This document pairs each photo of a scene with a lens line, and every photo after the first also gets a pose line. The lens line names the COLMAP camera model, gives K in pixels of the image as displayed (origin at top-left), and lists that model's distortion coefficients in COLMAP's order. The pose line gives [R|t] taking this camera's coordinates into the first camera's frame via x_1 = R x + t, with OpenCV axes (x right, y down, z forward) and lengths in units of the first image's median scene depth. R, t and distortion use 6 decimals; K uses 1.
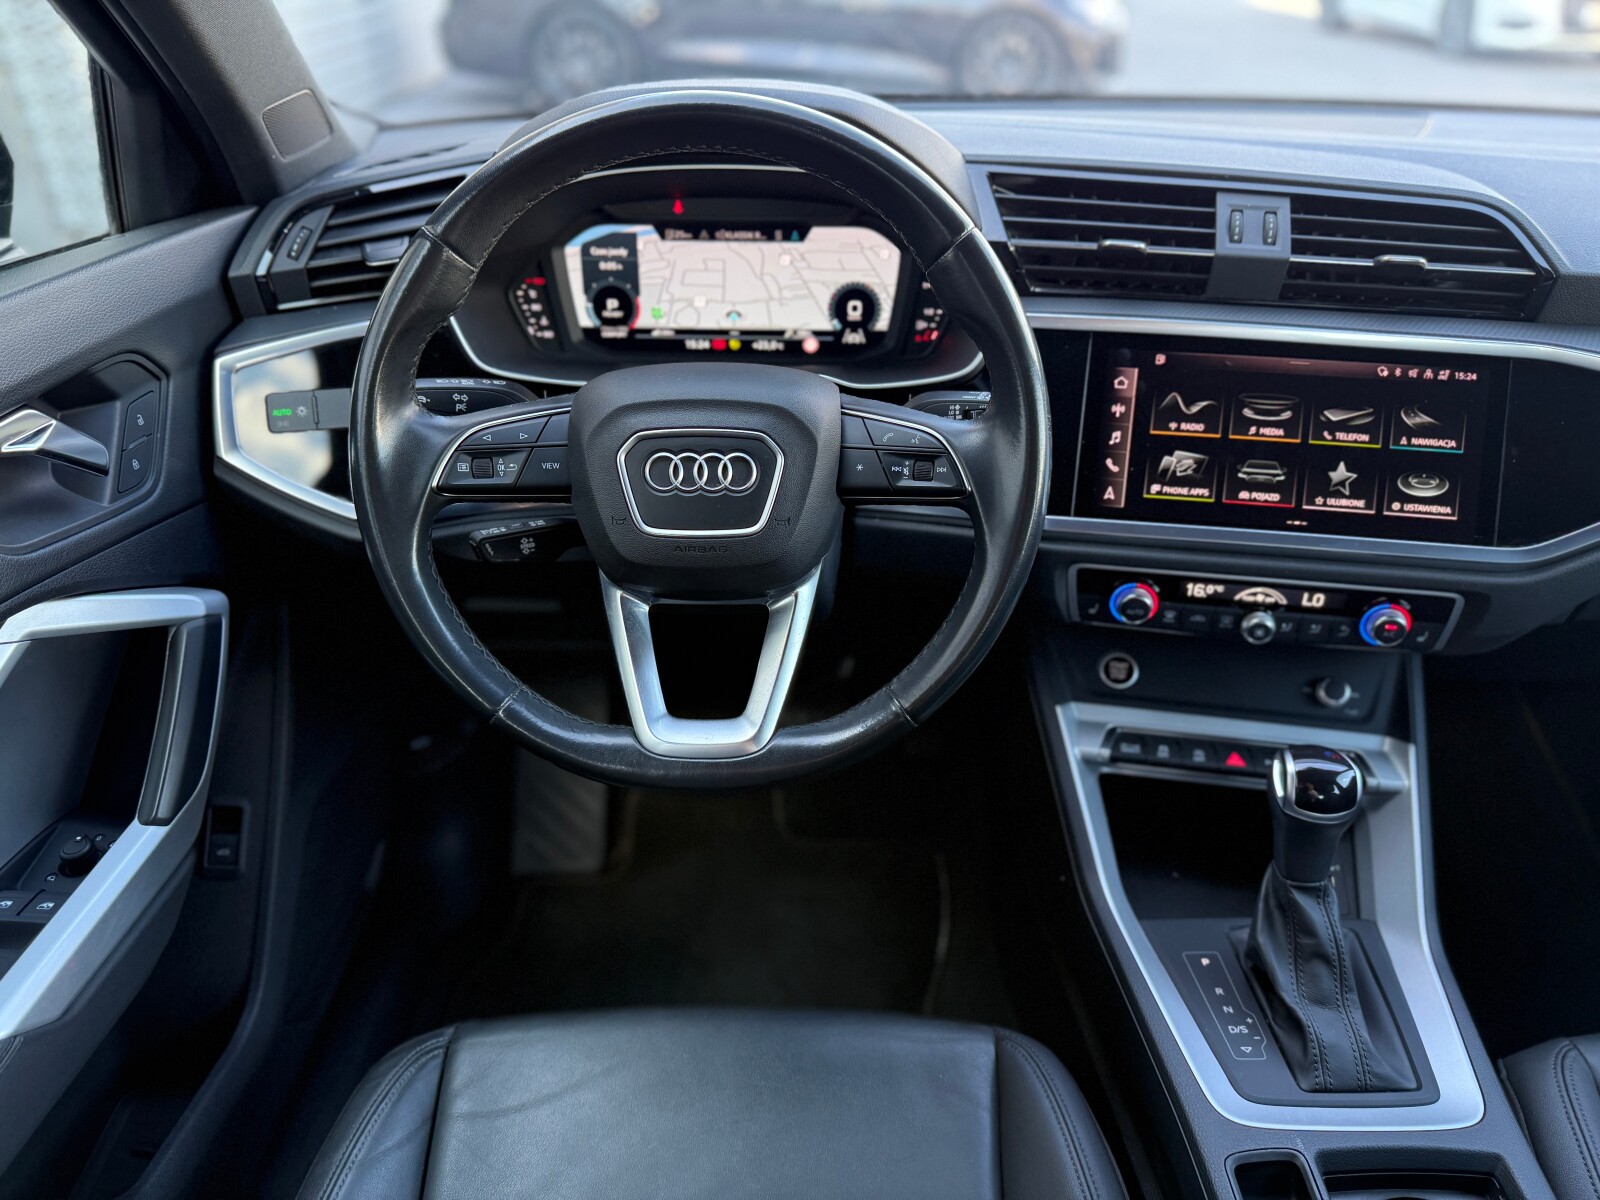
lens RADIAL K [[1132.7, 0, 798.4], [0, 1132.7, 602.5], [0, 0, 1]] dist [0.099118, -0.208265]
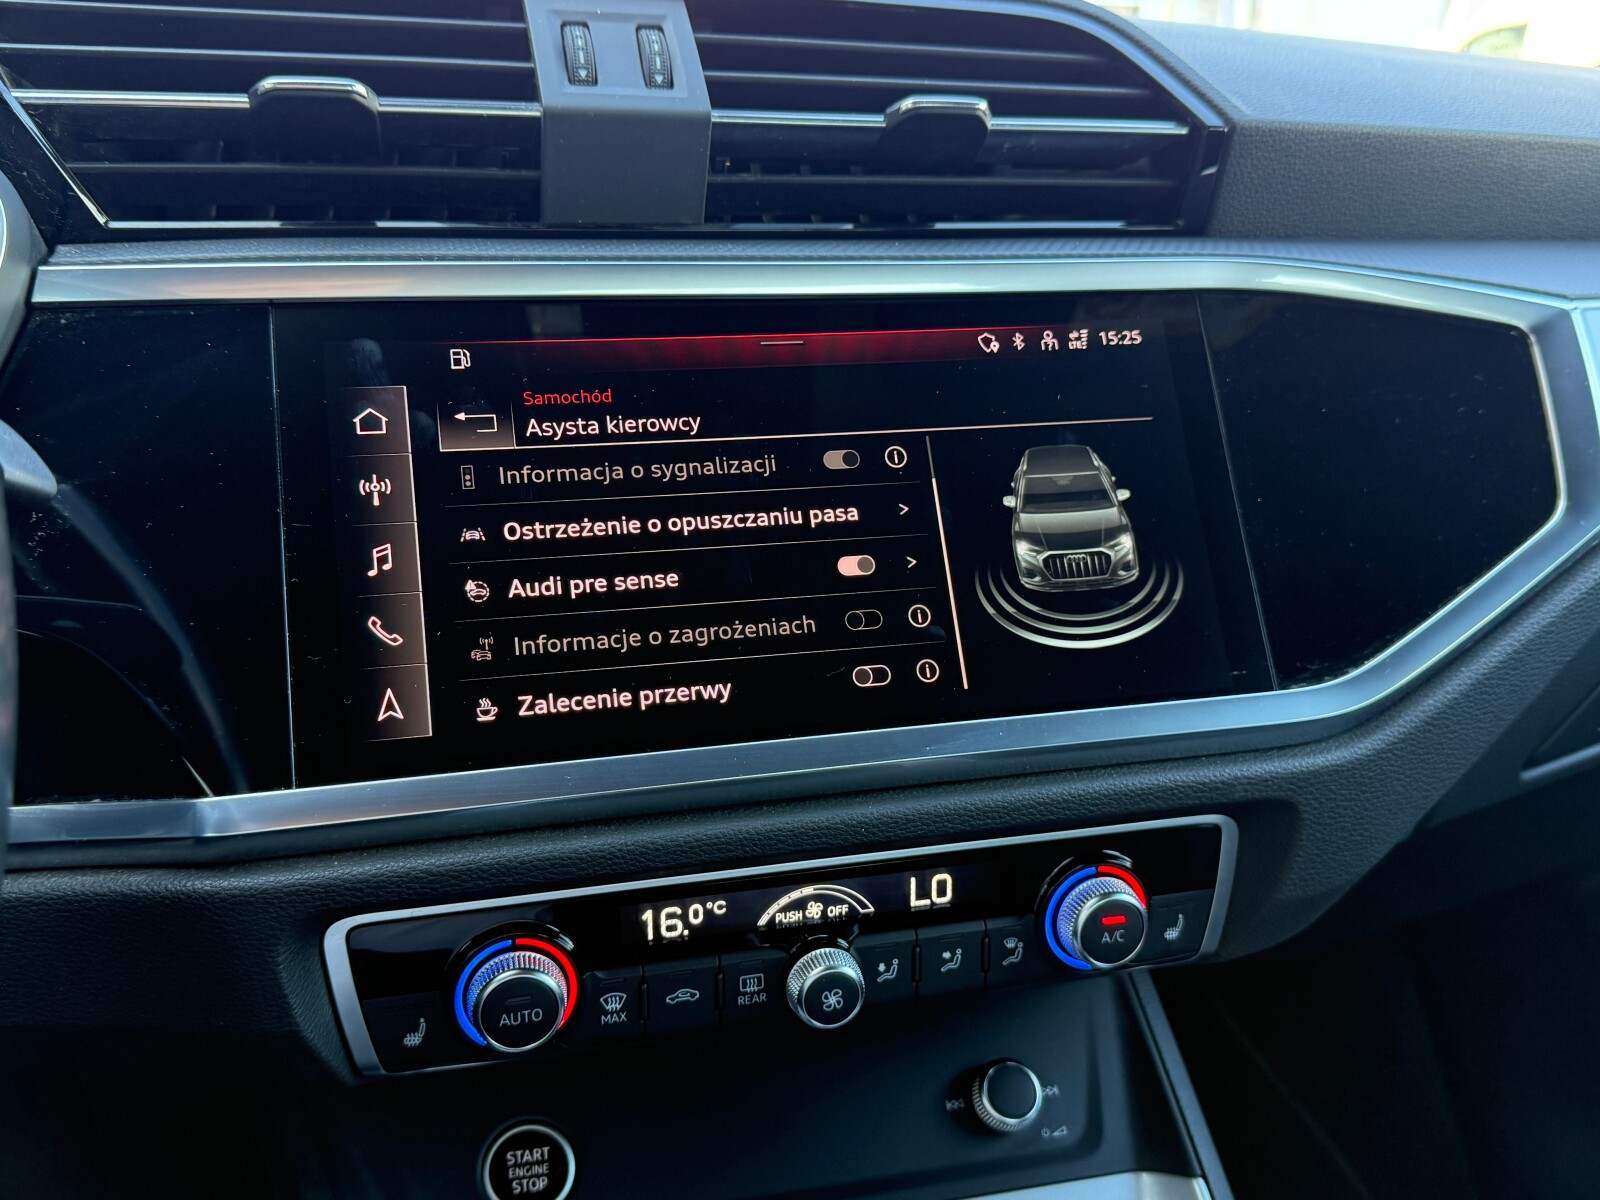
lens RADIAL K [[1509.3, 0, 785.8], [0, 1509.3, 595.3], [0, 0, 1]] dist [0.150076, -0.360570]
pose [[0.905183, -0.113786, 0.409508, 0.194168], [0.211903, 0.956027, -0.202752, -0.004146], [-0.368431, 0.270304, 0.889491, 0.515494]]
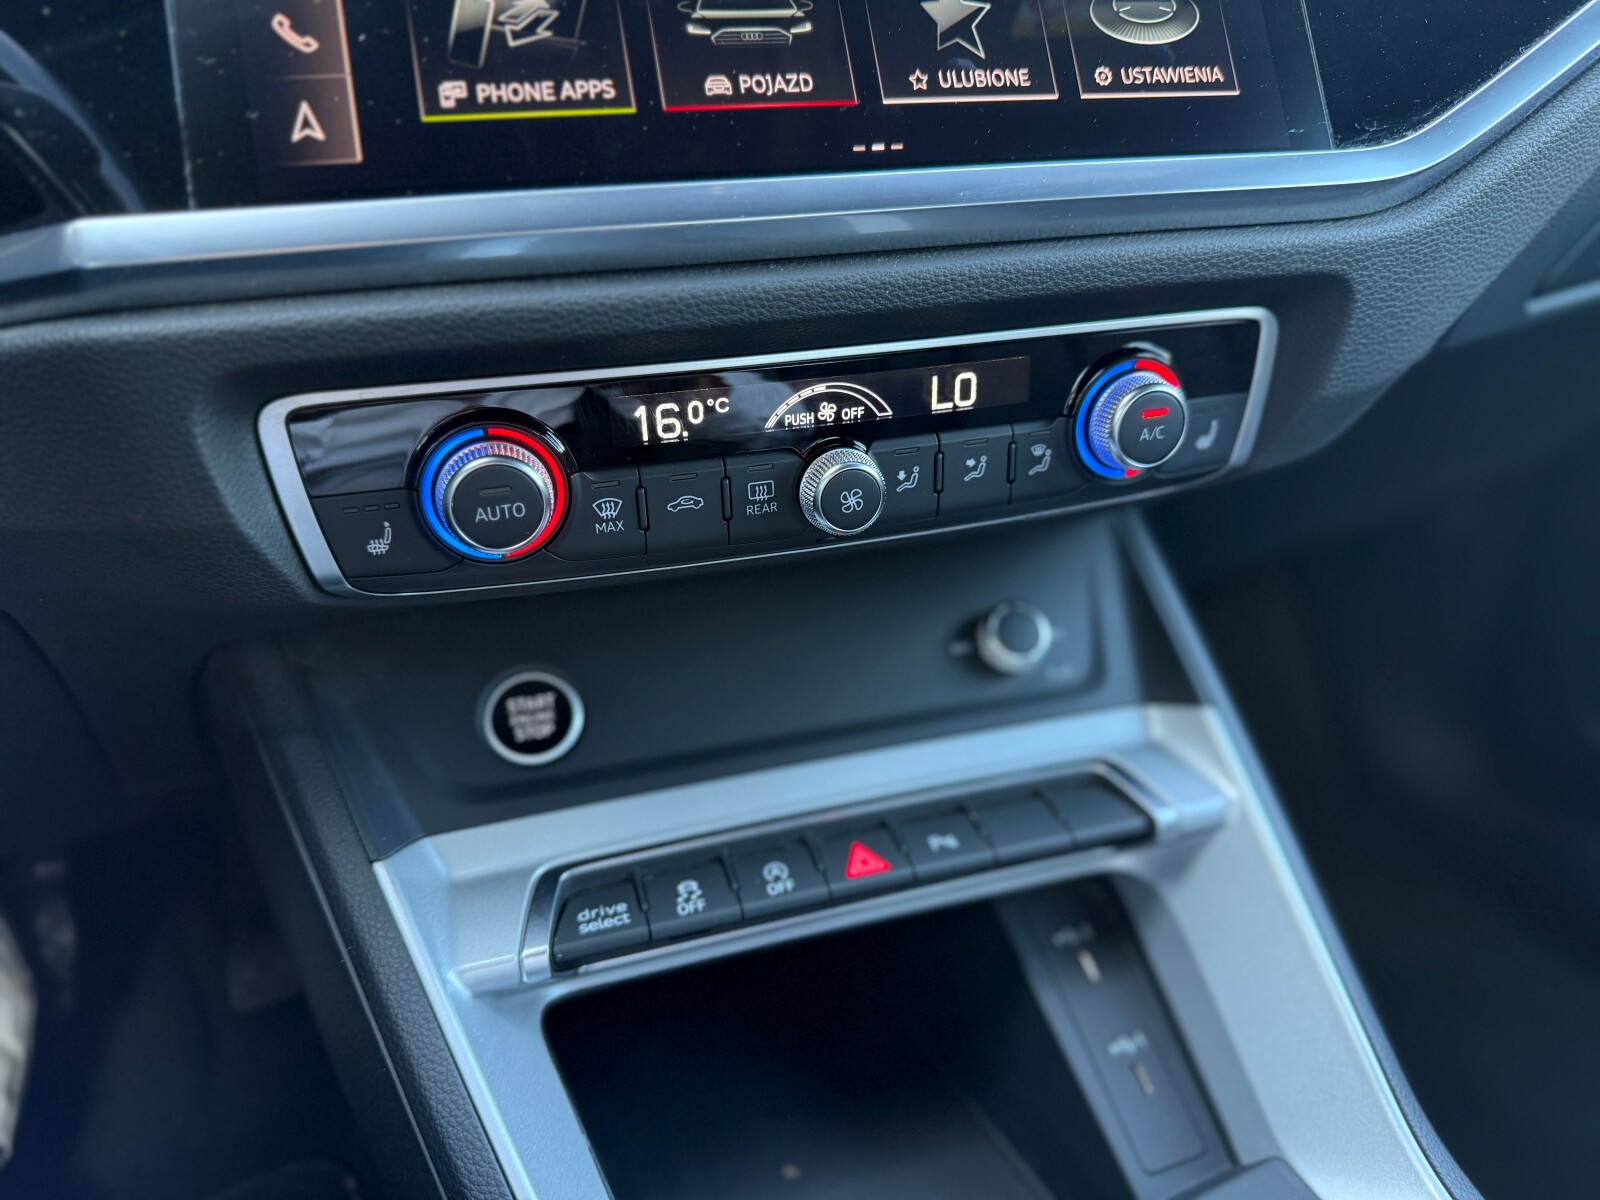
lens RADIAL K [[1170.6, 0, 797.6], [0, 1170.6, 606.1], [0, 0, 1]] dist [0.141551, -0.388462]
pose [[0.881773, -0.213388, 0.420645, 0.233048], [0.248156, 0.968286, -0.028994, 0.065476], [-0.401118, 0.129952, 0.906762, 0.697311]]
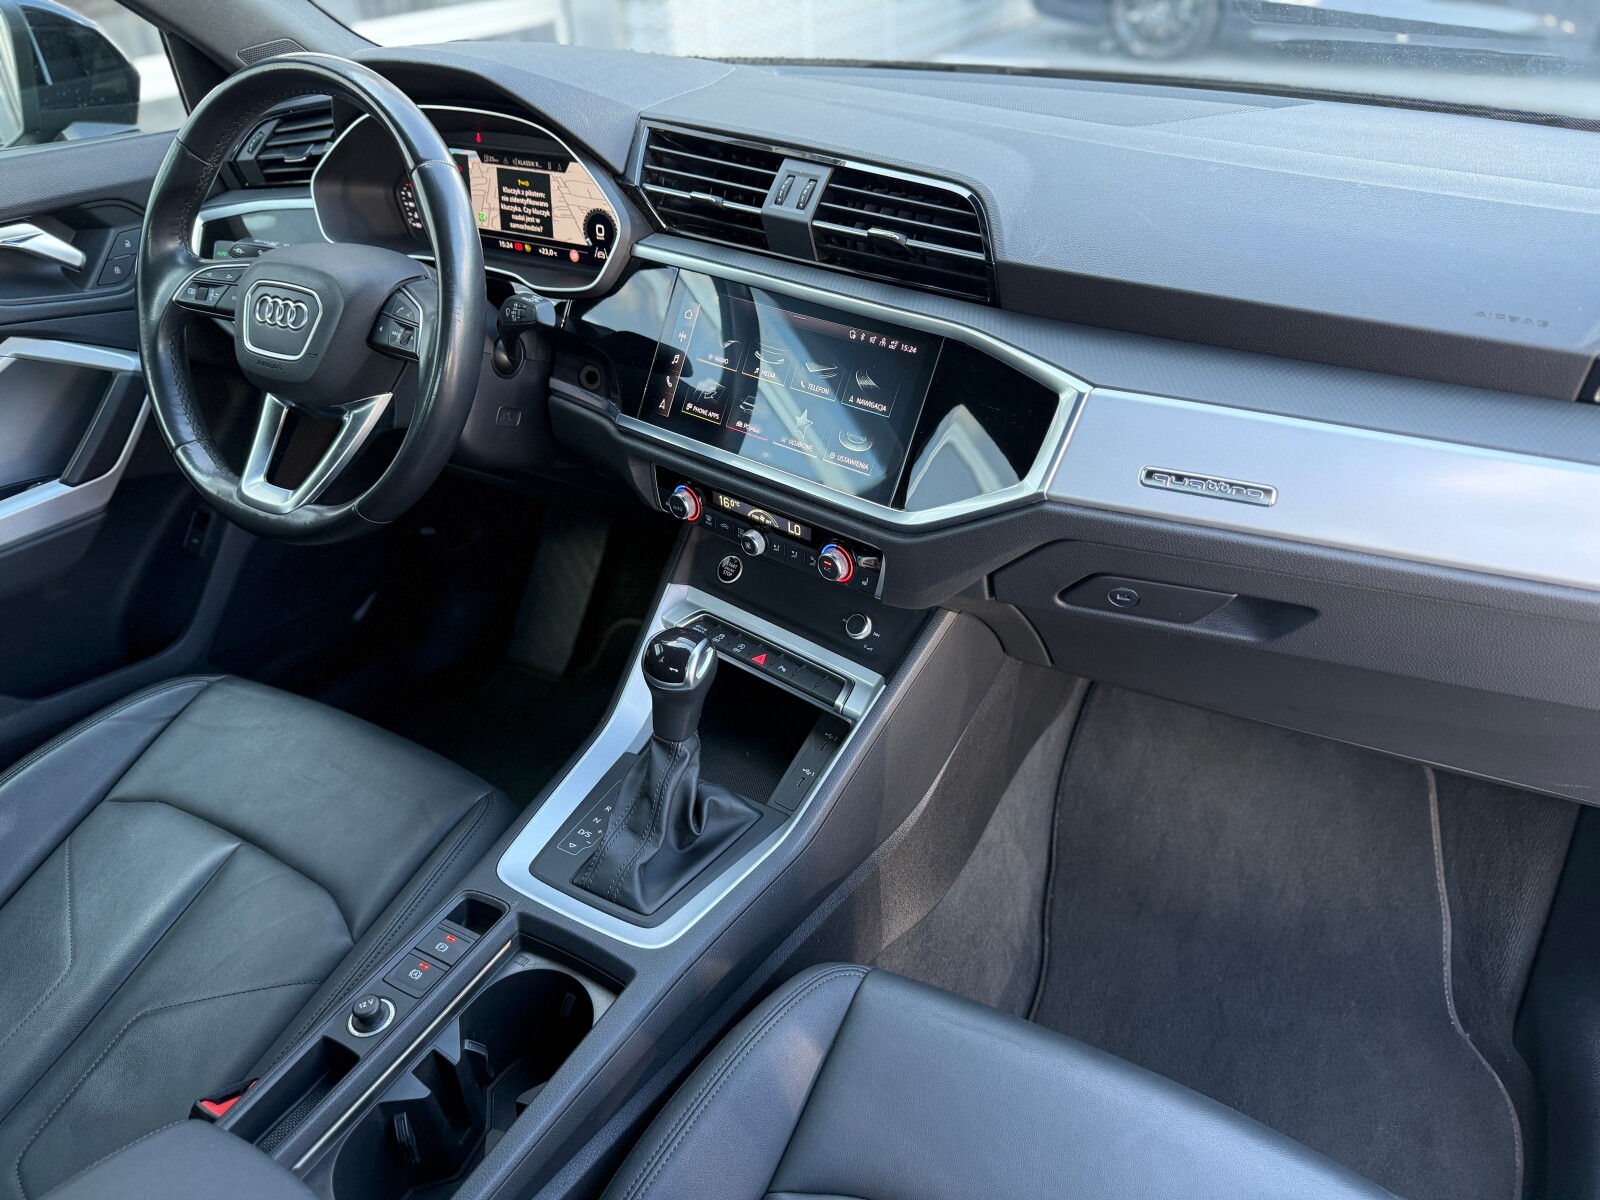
lens RADIAL K [[1128.6, 0, 793.4], [0, 1128.6, 601.4], [0, 0, 1]] dist [0.176738, -0.428628]
pose [[0.862121, 0.250647, -0.440367, 0.989387], [-0.230116, 0.967966, 0.100438, -0.046632], [0.451434, 0.014746, 0.892182, -0.013721]]
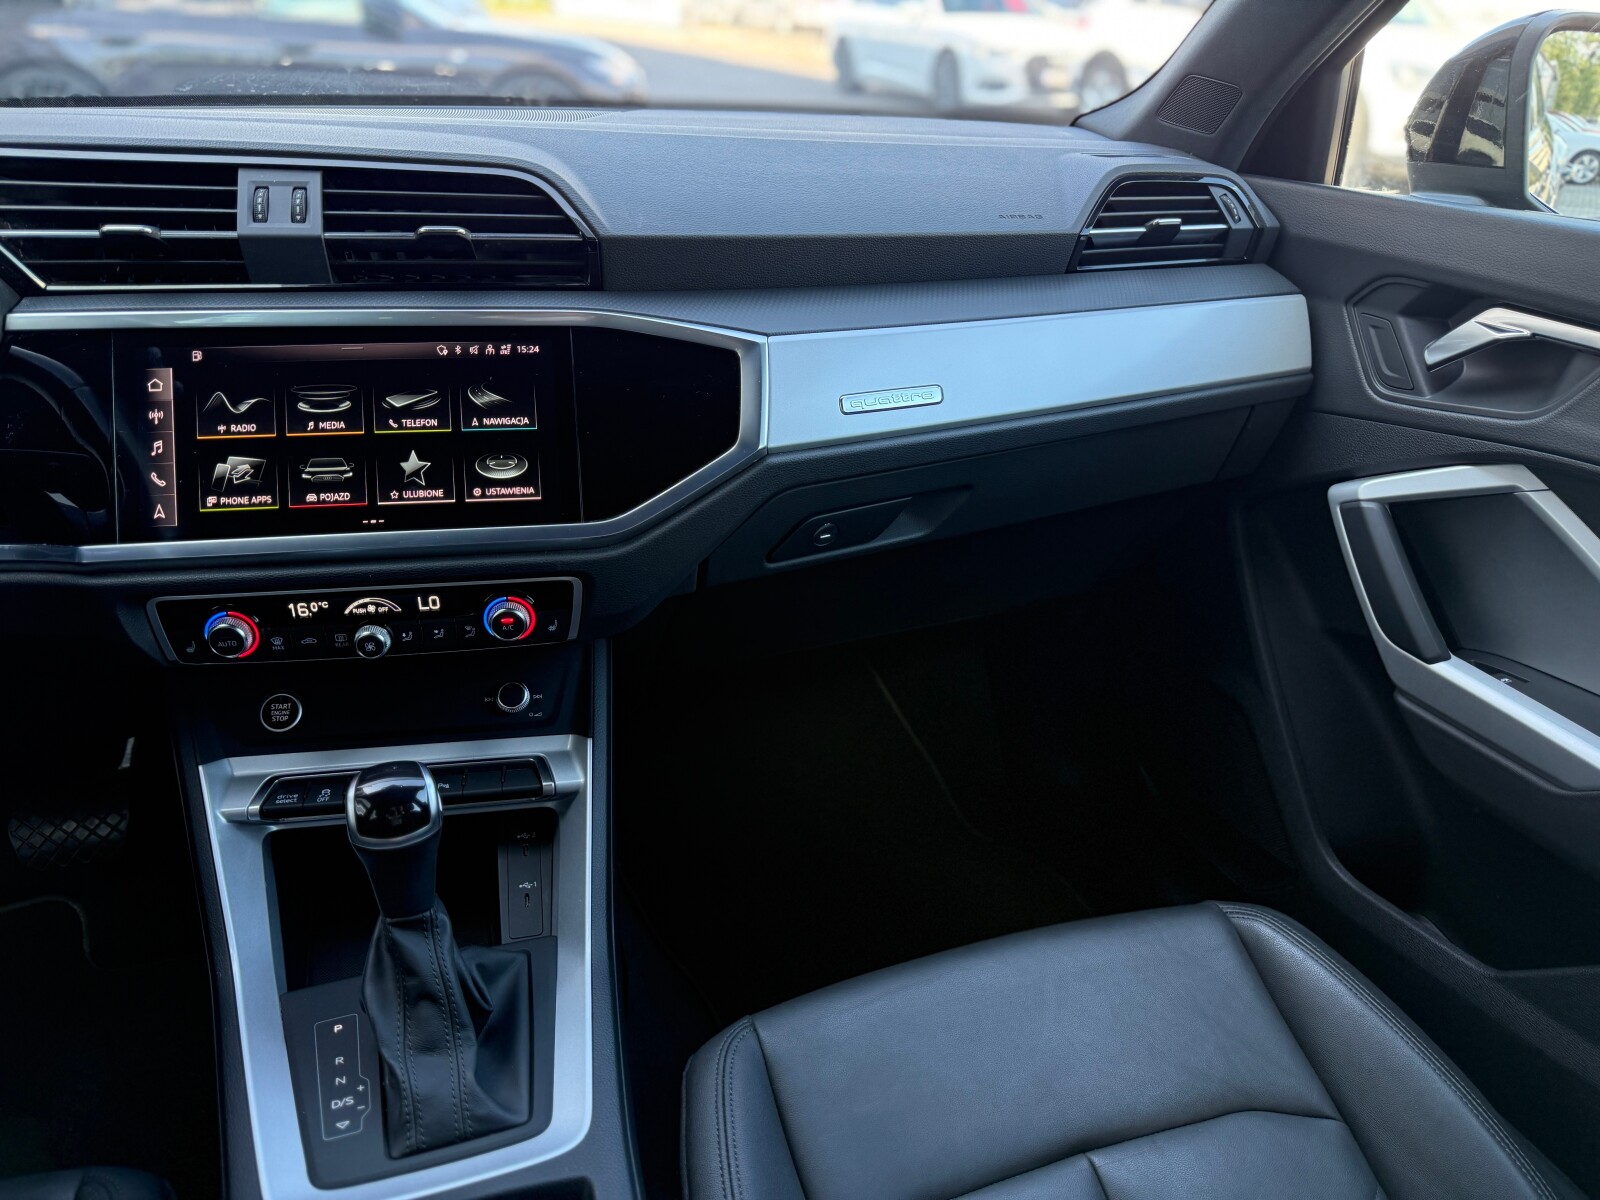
lens RADIAL K [[1132.7, 0, 798.4], [0, 1132.7, 602.5], [0, 0, 1]] dist [0.099118, -0.208265]
pose [[0.944392, -0.133780, 0.300377, 0.464864], [0.148332, 0.988594, -0.026064, 0.066566], [-0.293464, 0.069170, 0.953464, 0.040030]]
